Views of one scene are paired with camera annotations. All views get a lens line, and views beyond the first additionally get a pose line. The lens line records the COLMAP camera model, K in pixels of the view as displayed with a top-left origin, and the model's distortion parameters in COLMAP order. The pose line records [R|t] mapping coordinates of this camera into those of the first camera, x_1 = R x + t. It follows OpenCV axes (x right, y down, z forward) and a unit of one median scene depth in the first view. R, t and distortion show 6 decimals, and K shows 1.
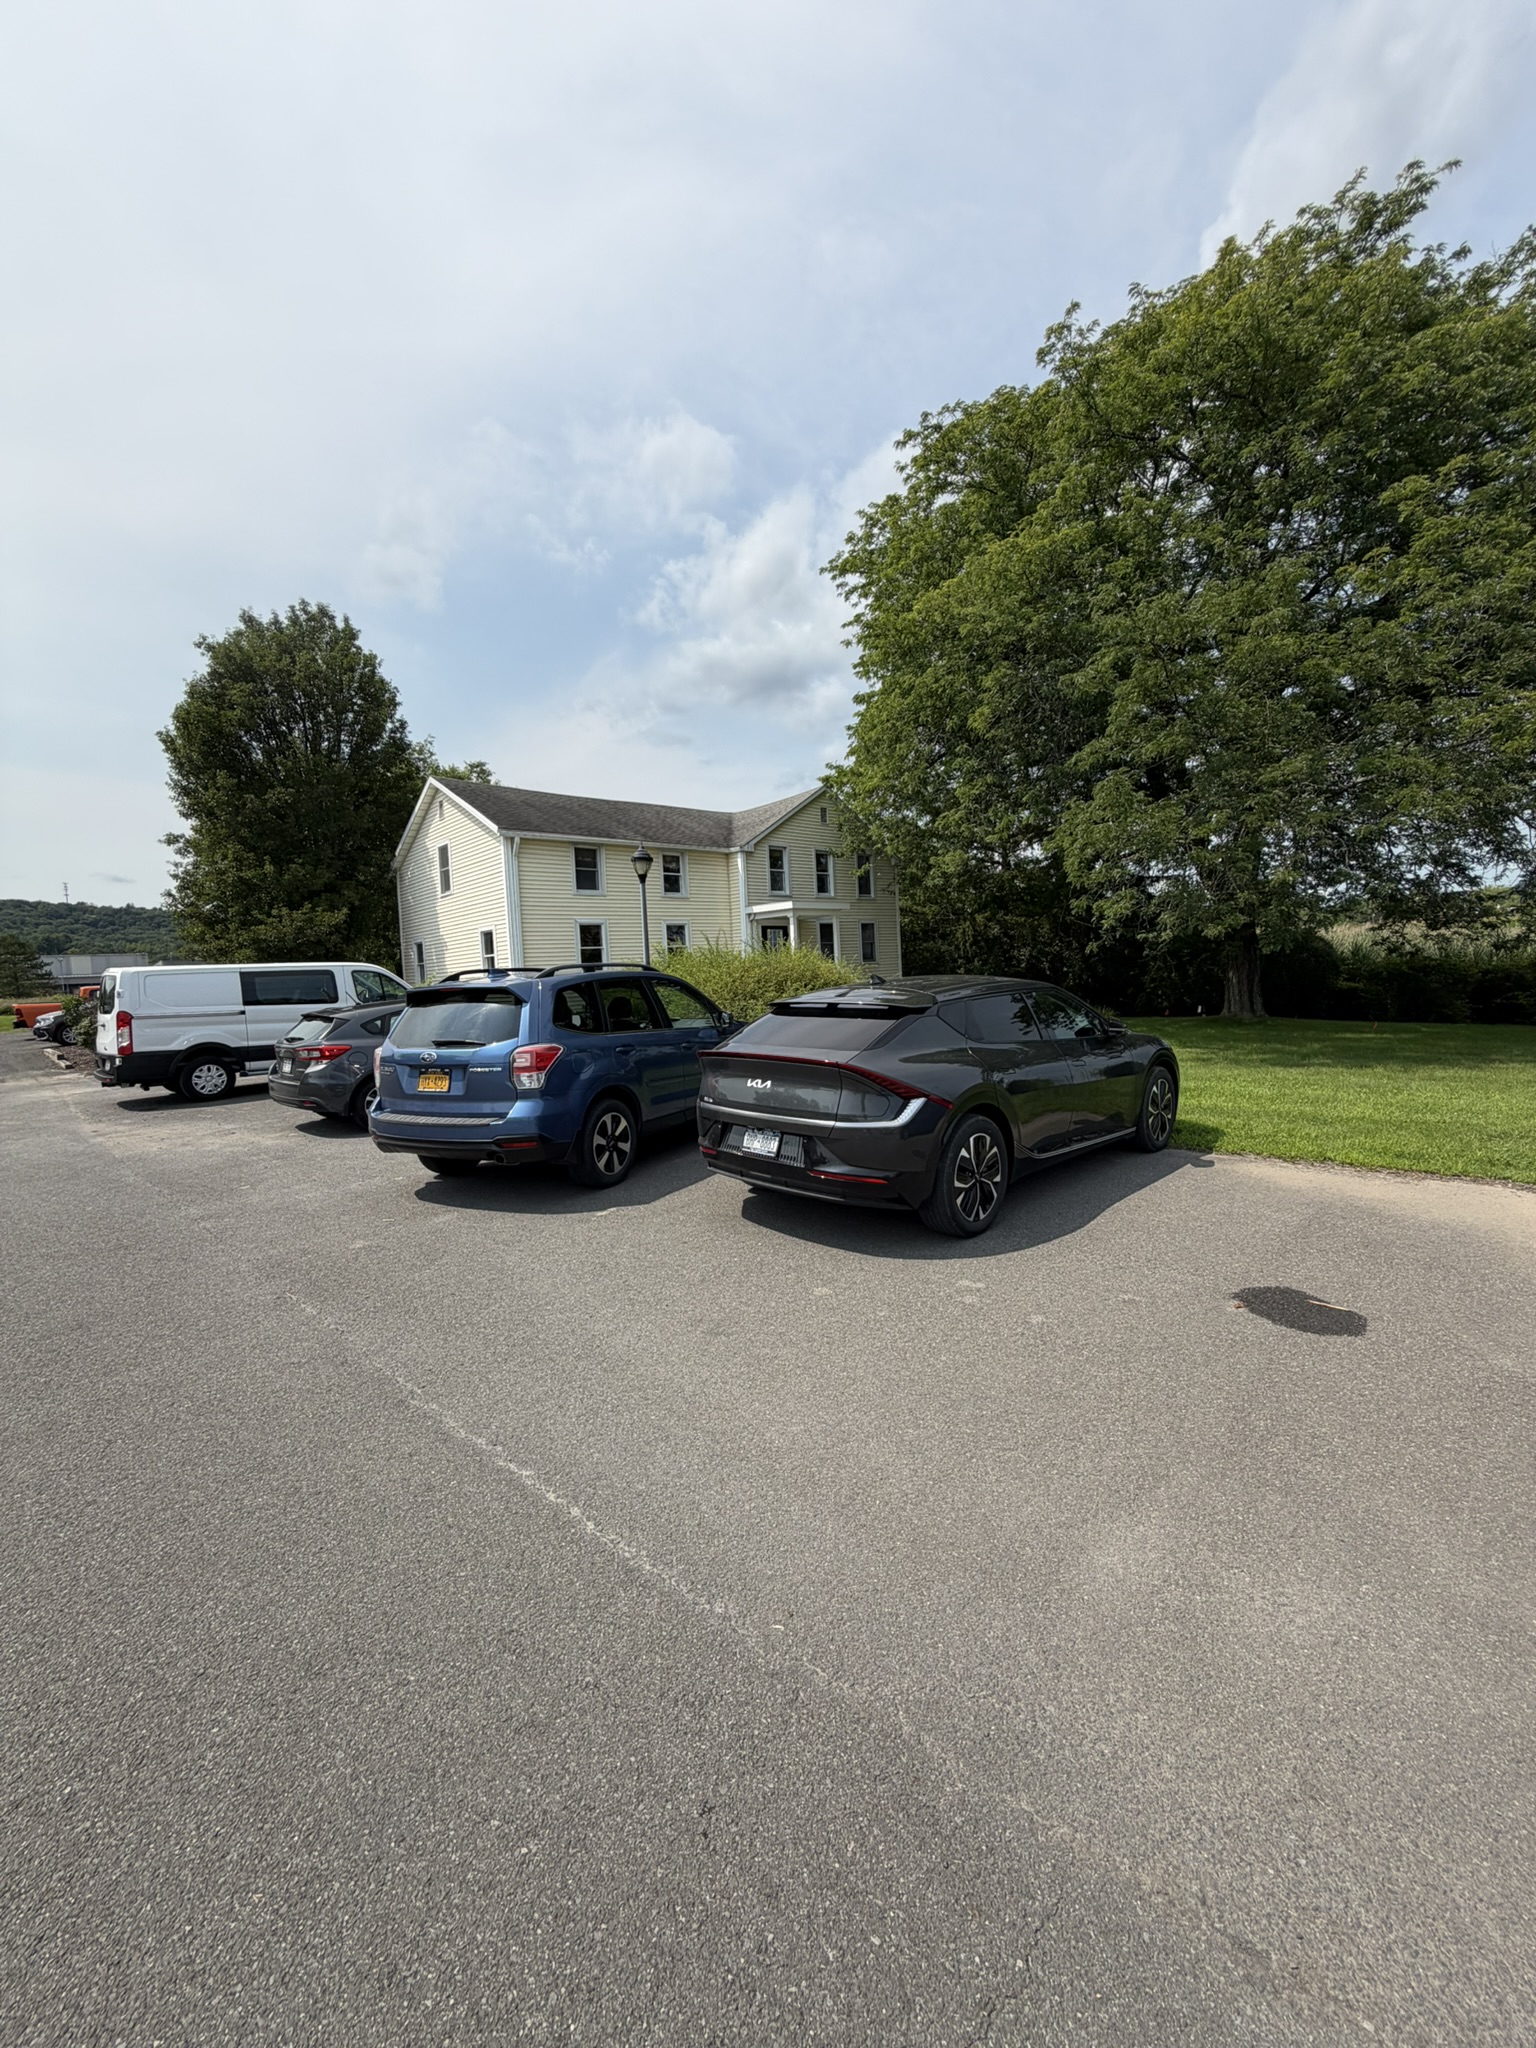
lens RADIAL K [[826.4, 0, 770.4], [0, 826.4, 1028.0], [0, 0, 1]] dist [0.001789, 0.000042]
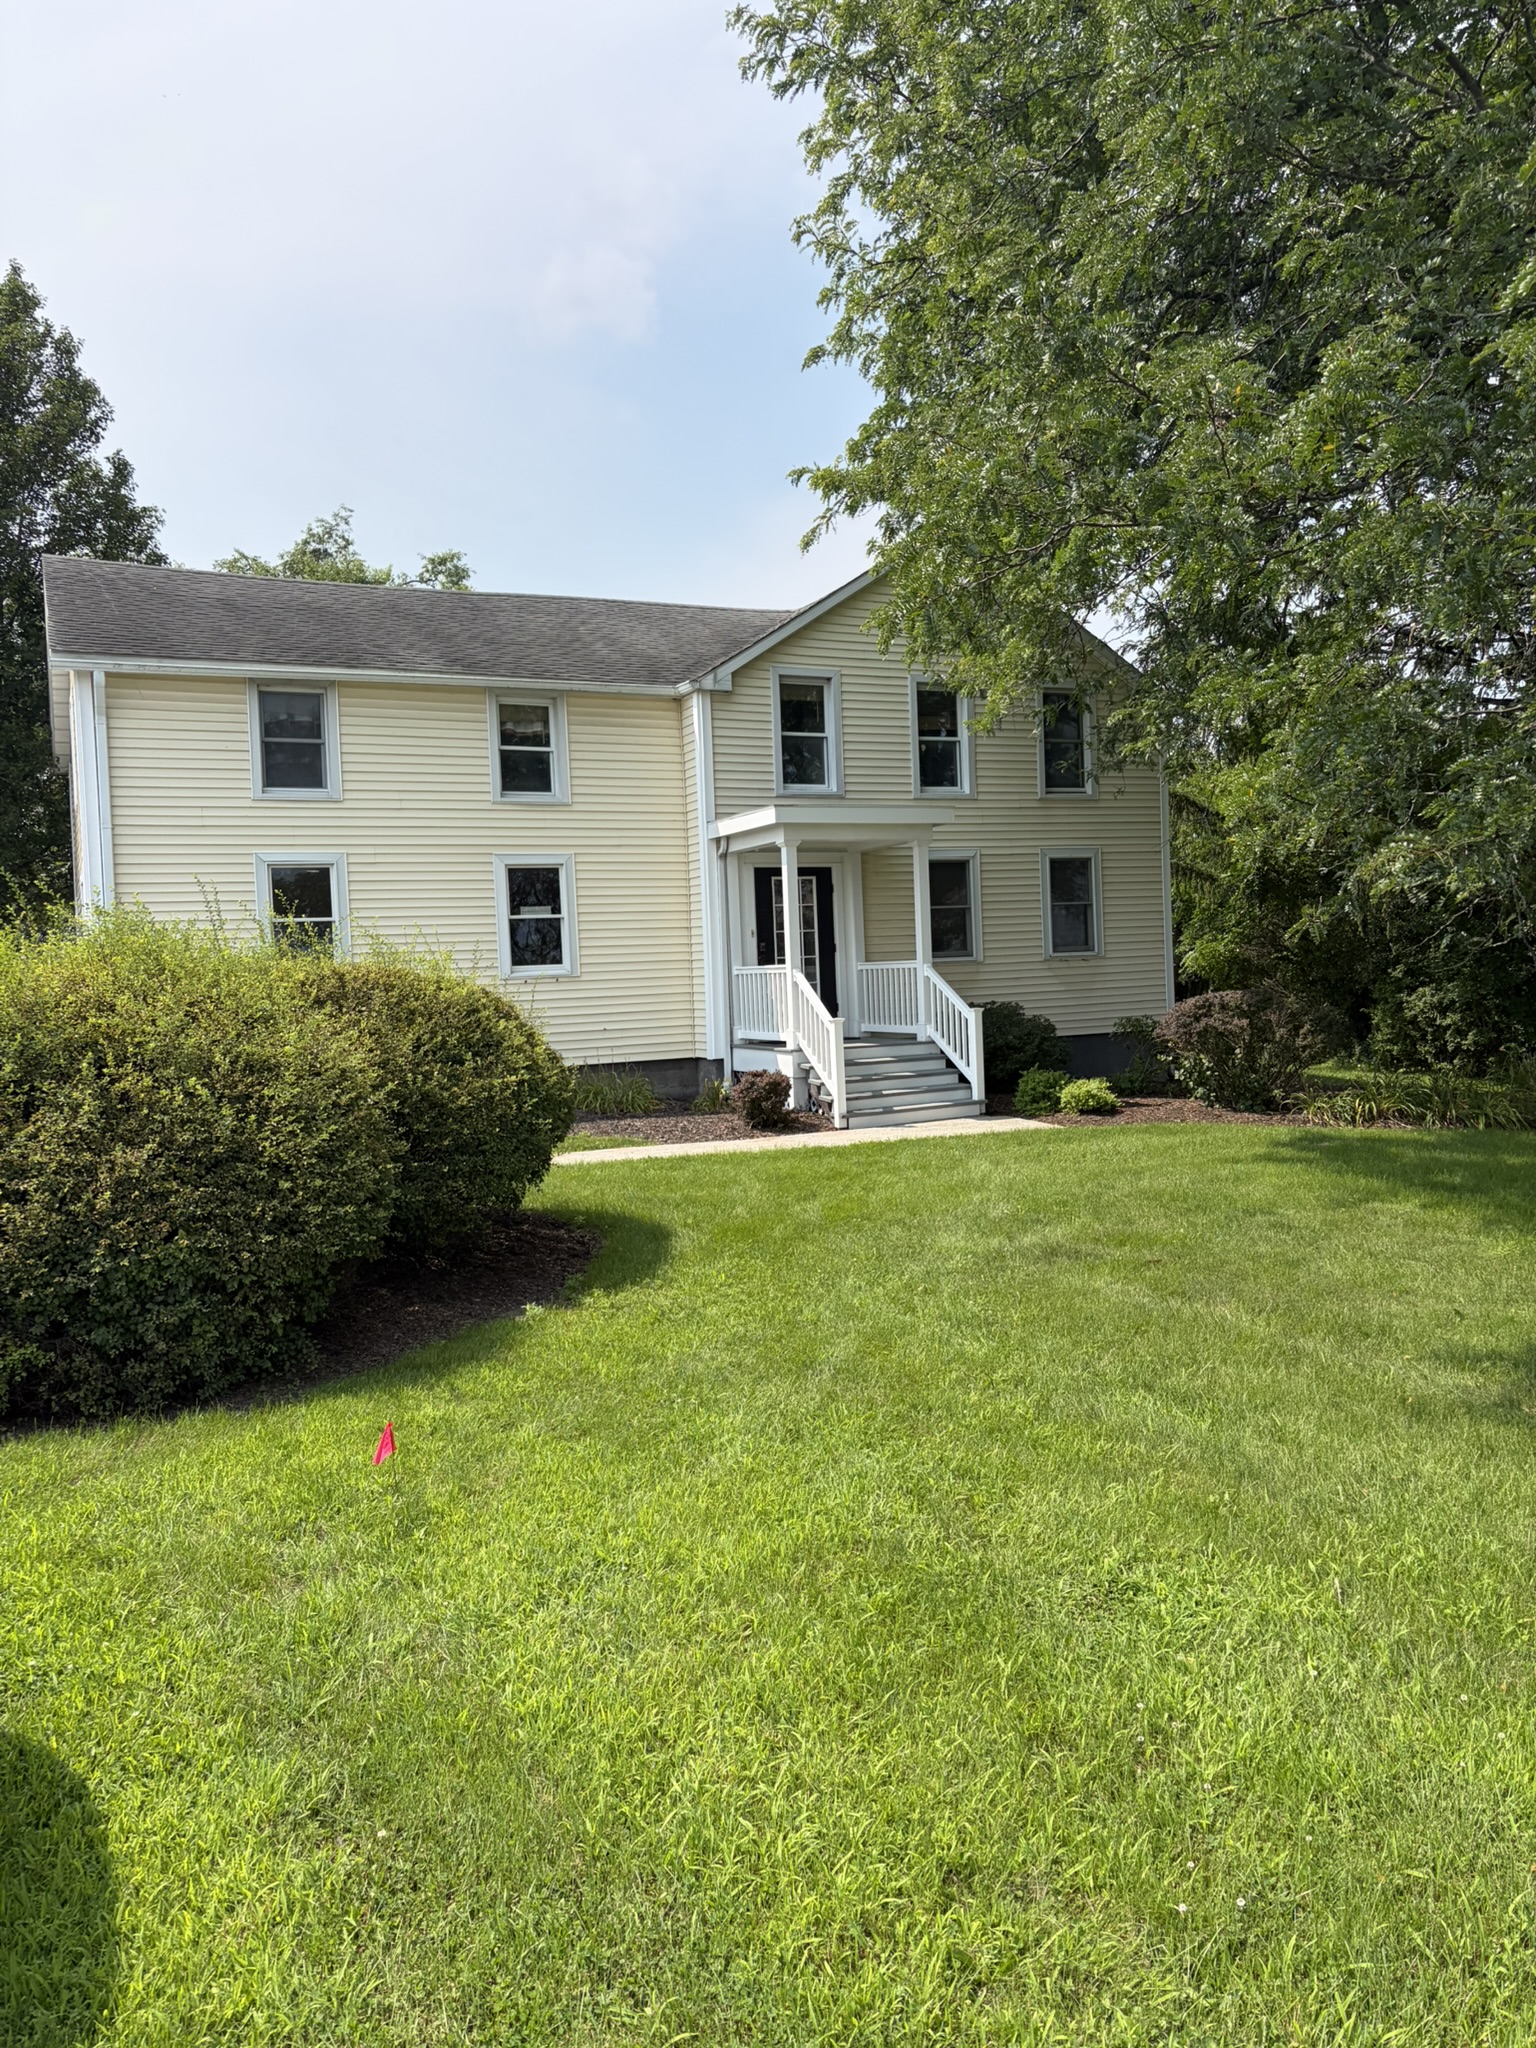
lens RADIAL K [[1556.6, 0, 766.0], [0, 1556.6, 1019.4], [0, 0, 1]] dist [-0.016435, -0.004987]
pose [[0.958993, 0.022443, -0.282540, 0.220464], [-0.029513, 0.999348, -0.020792, -0.030941], [0.281889, 0.028278, 0.959030, 0.253190]]
